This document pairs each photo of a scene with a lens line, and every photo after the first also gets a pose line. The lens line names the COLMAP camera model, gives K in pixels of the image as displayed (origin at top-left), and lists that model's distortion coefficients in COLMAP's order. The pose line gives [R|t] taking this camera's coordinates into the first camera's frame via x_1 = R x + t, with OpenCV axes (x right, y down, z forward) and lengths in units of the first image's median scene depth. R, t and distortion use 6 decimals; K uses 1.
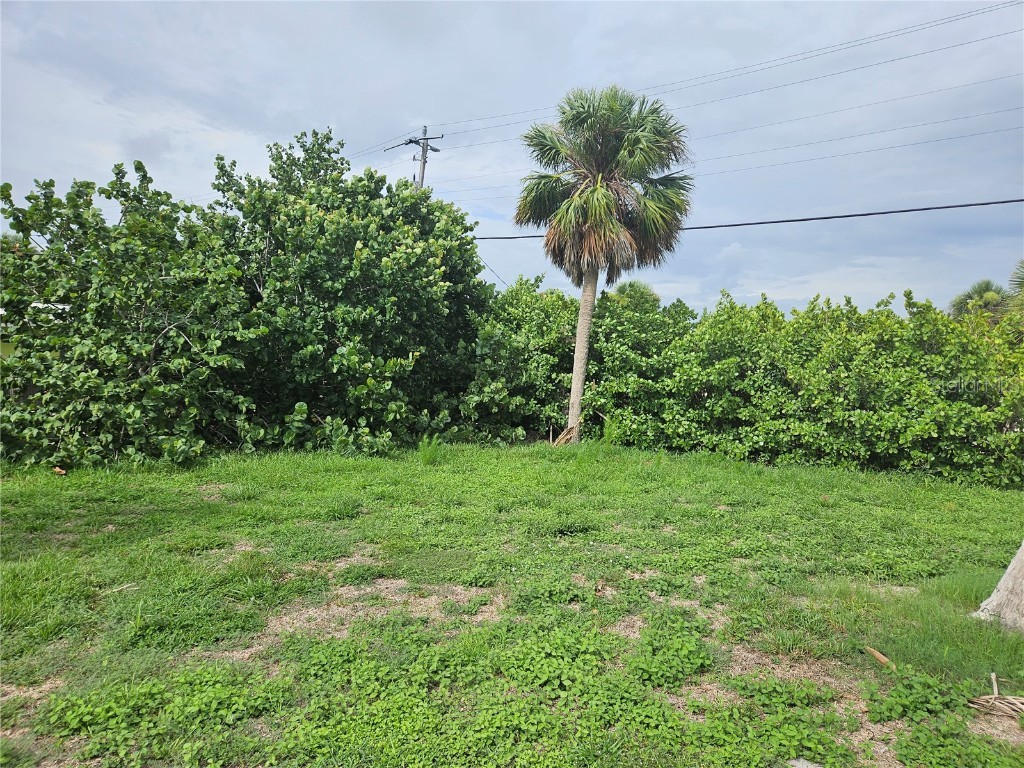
lens RADIAL K [[684.0, 0, 514.6], [0, 684.0, 380.4], [0, 0, 1]] dist [0.058844, -0.048053]
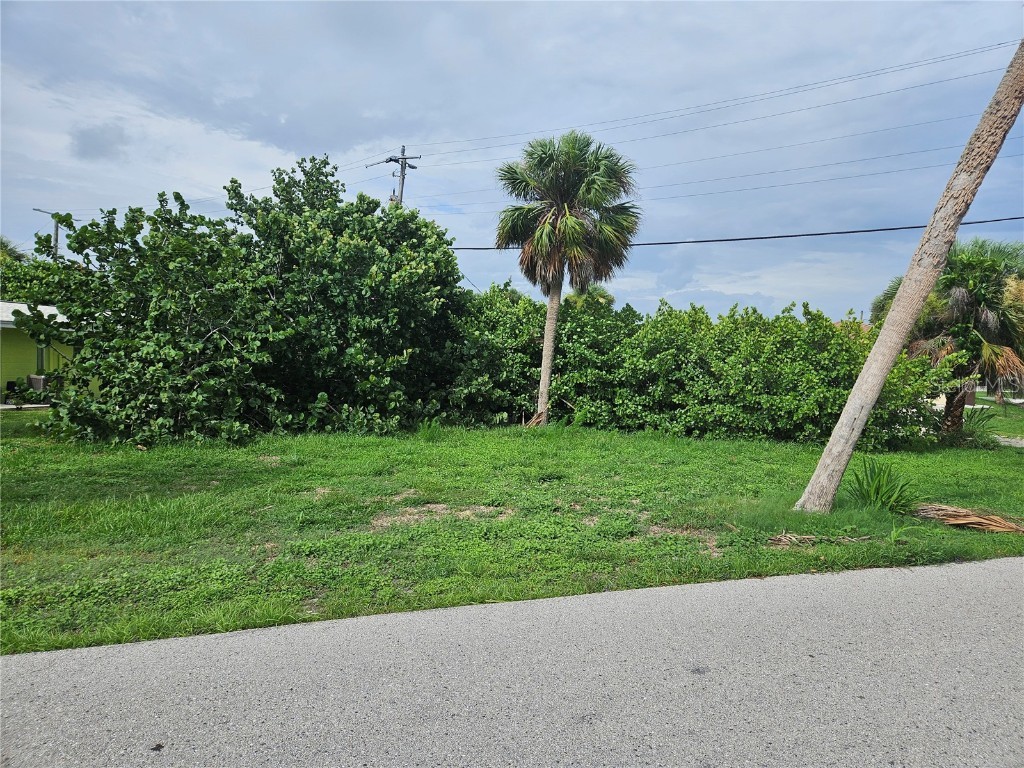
lens RADIAL K [[684.0, 0, 516.1], [0, 684.0, 381.8], [0, 0, 1]] dist [0.058844, -0.048053]
pose [[0.997984, -0.007206, 0.063050, -0.041473], [0.006552, 0.999923, 0.010585, 0.001741], [-0.063122, -0.010150, 0.997954, -0.227710]]
